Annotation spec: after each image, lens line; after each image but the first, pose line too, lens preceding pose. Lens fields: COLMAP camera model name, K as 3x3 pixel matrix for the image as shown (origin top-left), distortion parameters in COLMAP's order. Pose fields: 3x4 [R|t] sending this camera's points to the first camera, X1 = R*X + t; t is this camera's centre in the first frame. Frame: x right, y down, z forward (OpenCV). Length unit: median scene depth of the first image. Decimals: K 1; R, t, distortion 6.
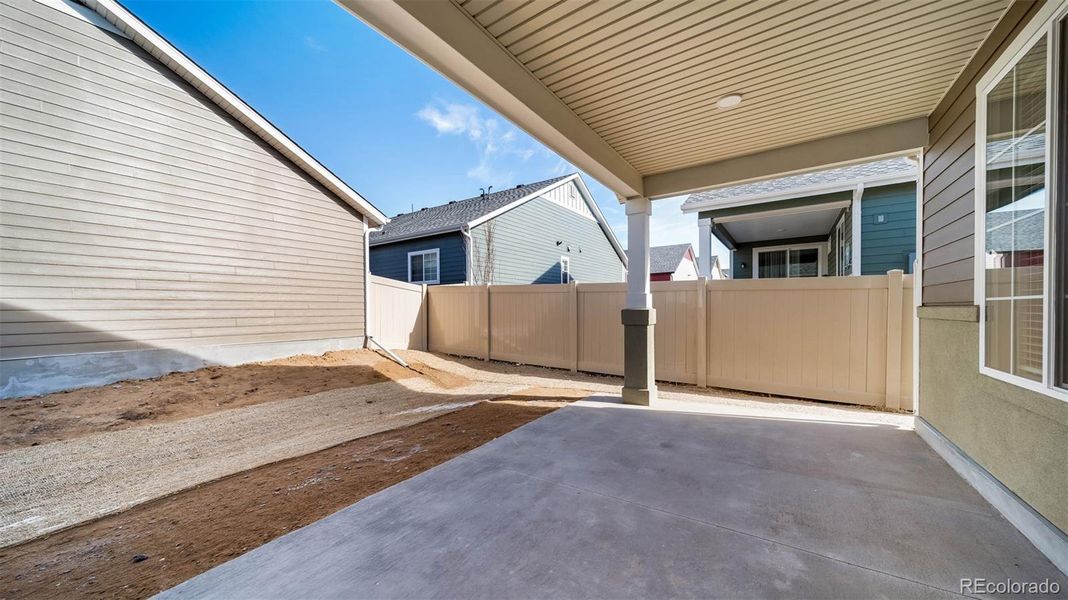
lens RADIAL K [[379.3, 0, 524.0], [0, 379.3, 314.7], [0, 0, 1]] dist [0.001168, -0.000127]
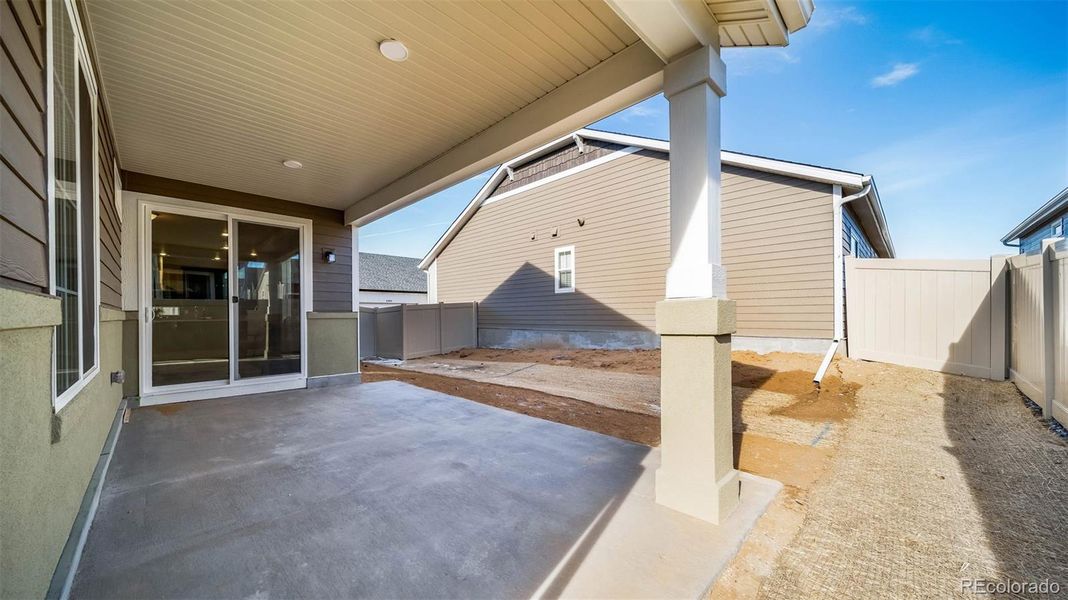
lens RADIAL K [[379.3, 0, 524.0], [0, 379.3, 314.7], [0, 0, 1]] dist [0.001168, -0.000127]
pose [[-0.195048, 0.009965, -0.980743, 1.095206], [-0.002156, 0.999942, 0.010589, -0.002122], [0.980791, 0.004180, -0.195015, 1.216929]]
